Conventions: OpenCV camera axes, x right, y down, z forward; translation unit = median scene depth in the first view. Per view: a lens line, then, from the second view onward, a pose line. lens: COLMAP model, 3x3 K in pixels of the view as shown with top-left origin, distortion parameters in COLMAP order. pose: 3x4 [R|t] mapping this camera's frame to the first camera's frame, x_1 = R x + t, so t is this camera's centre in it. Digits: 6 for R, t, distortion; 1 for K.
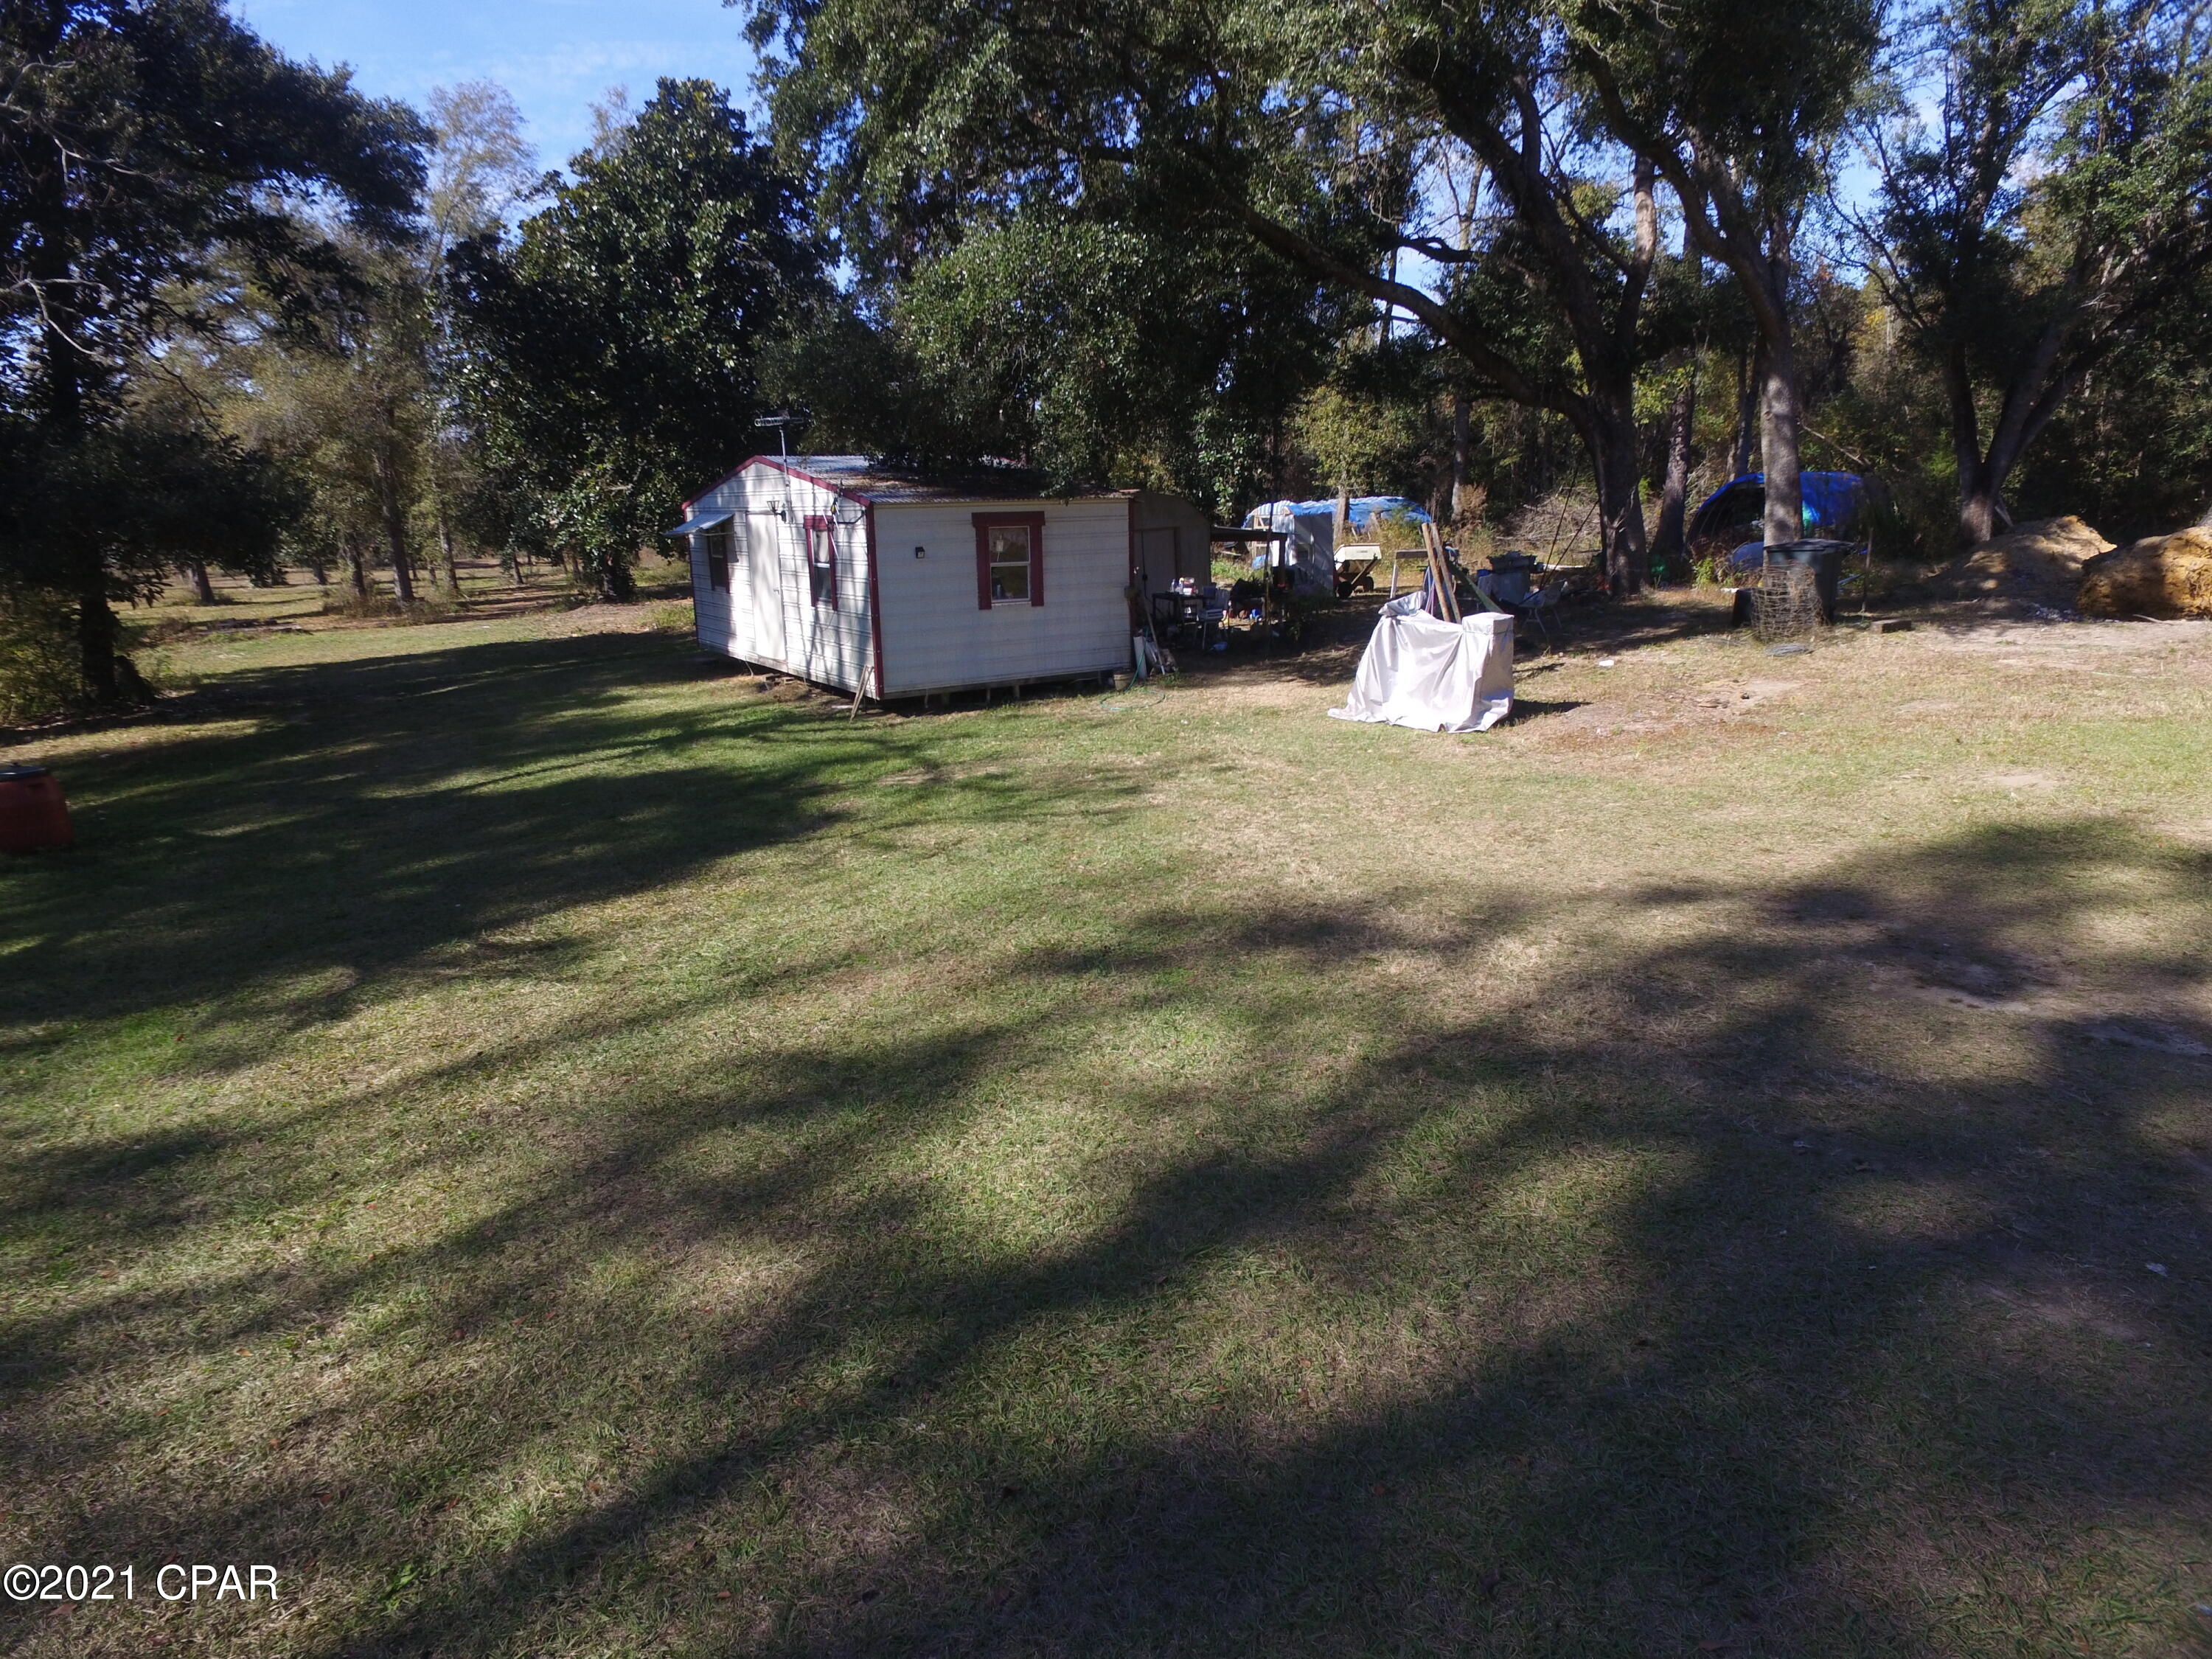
lens RADIAL K [[1287.4, 0, 1086.7], [0, 1287.4, 830.7], [0, 0, 1]] dist [-0.006348, 0.013738]
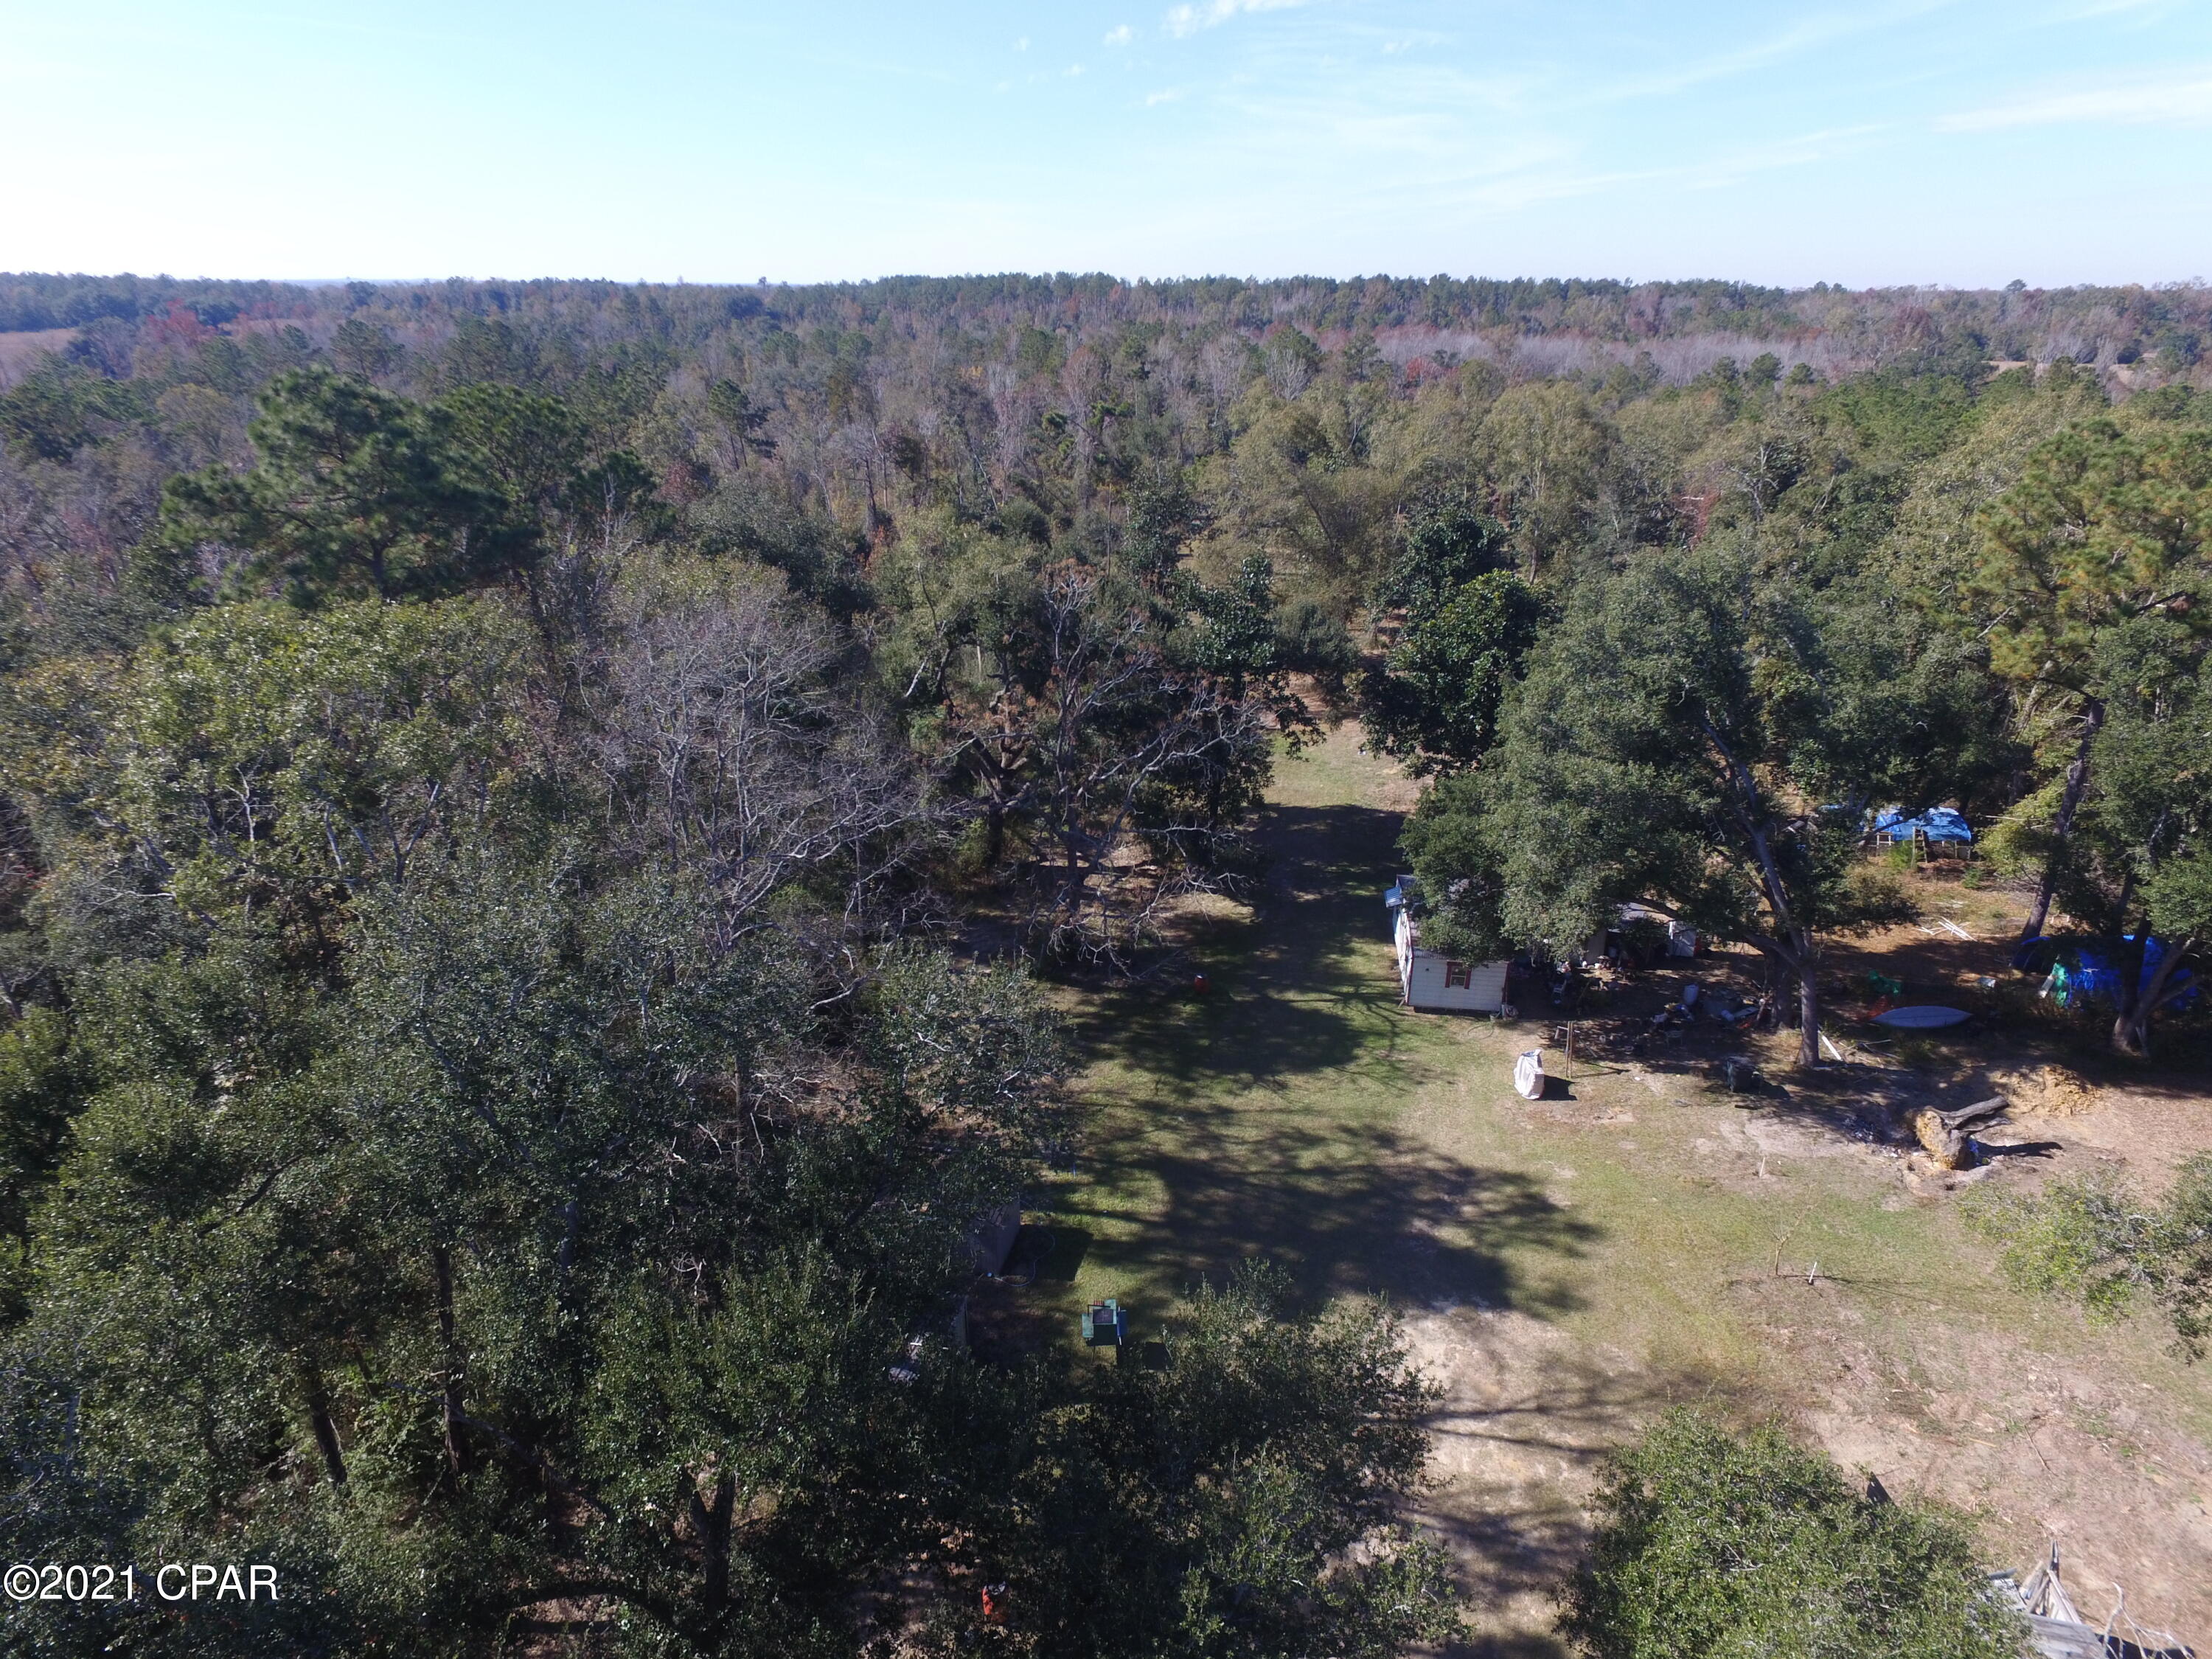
lens RADIAL K [[1287.4, 0, 1089.3], [0, 1287.4, 837.3], [0, 0, 1]] dist [-0.006348, 0.013738]
pose [[0.762875, 0.280991, -0.582294, 0.976506], [-0.184904, 0.957825, 0.219960, -1.039409], [0.619542, -0.060133, 0.782657, -1.981608]]
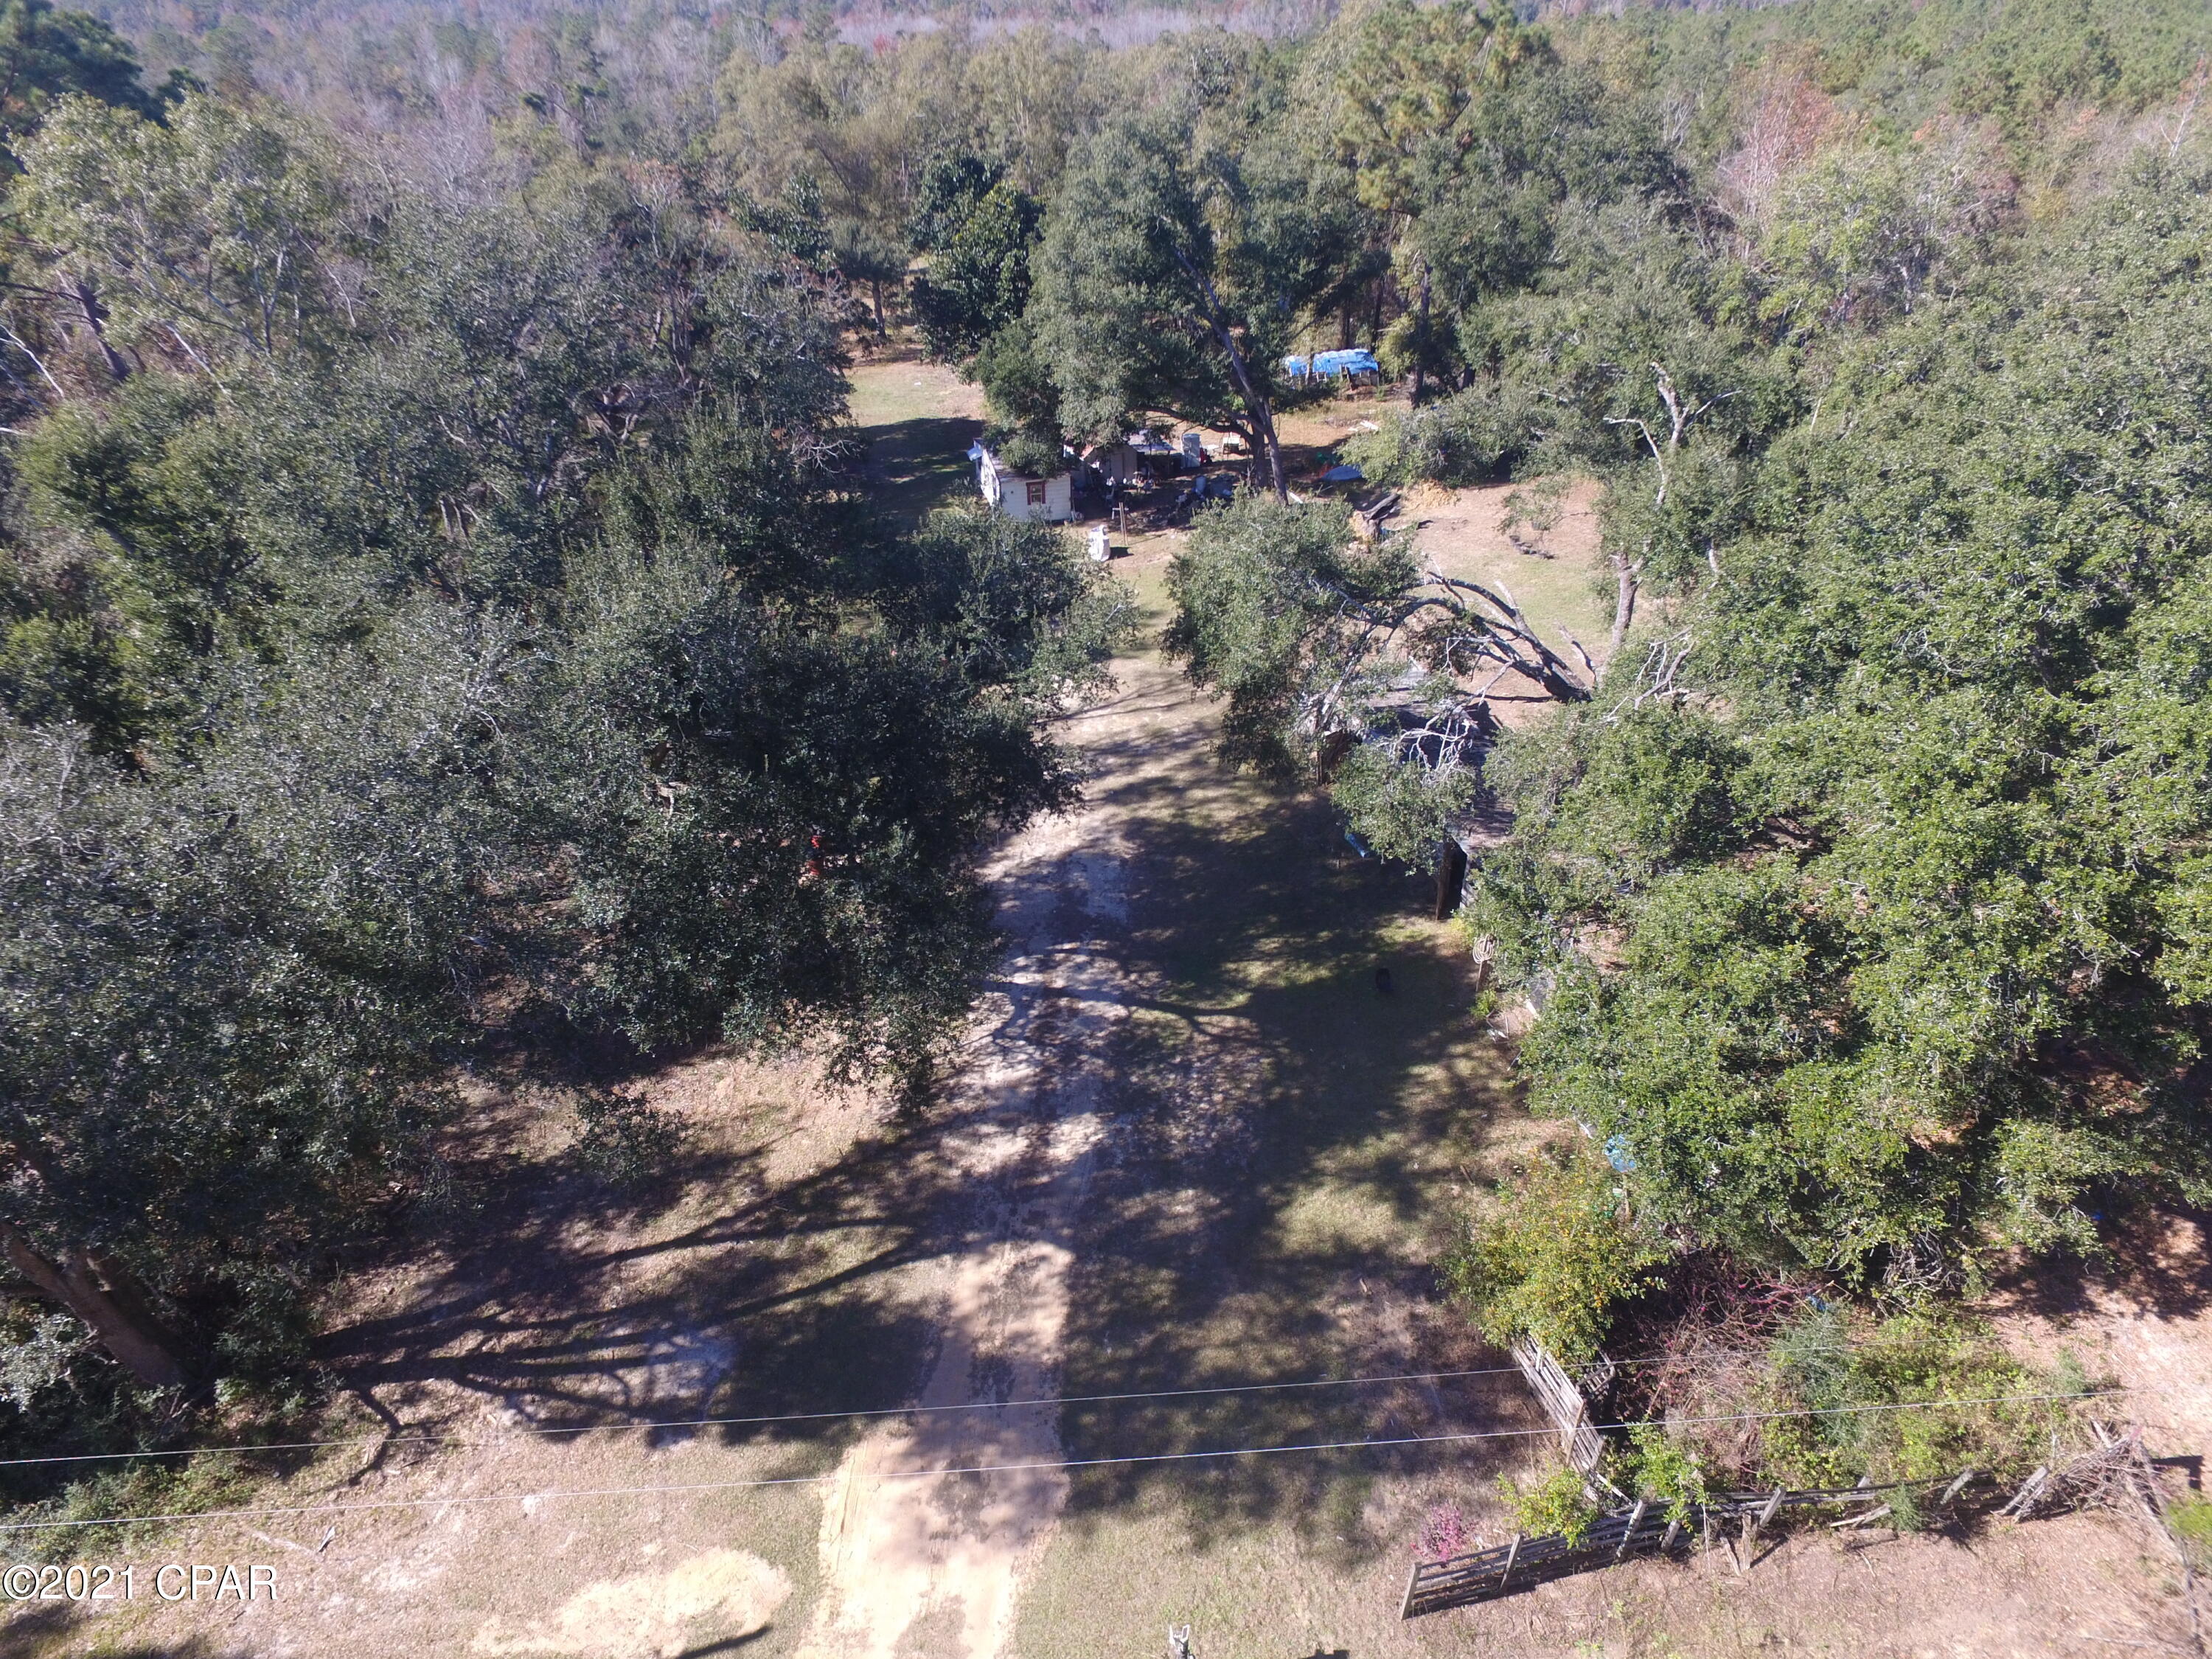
lens RADIAL K [[1287.4, 0, 1092.4], [0, 1287.4, 829.2], [0, 0, 1]] dist [-0.006348, 0.013738]
pose [[0.949586, 0.181235, -0.255812, 1.318114], [-0.085905, 0.935160, 0.343651, -0.613995], [0.301506, -0.304351, 0.903584, -2.885731]]
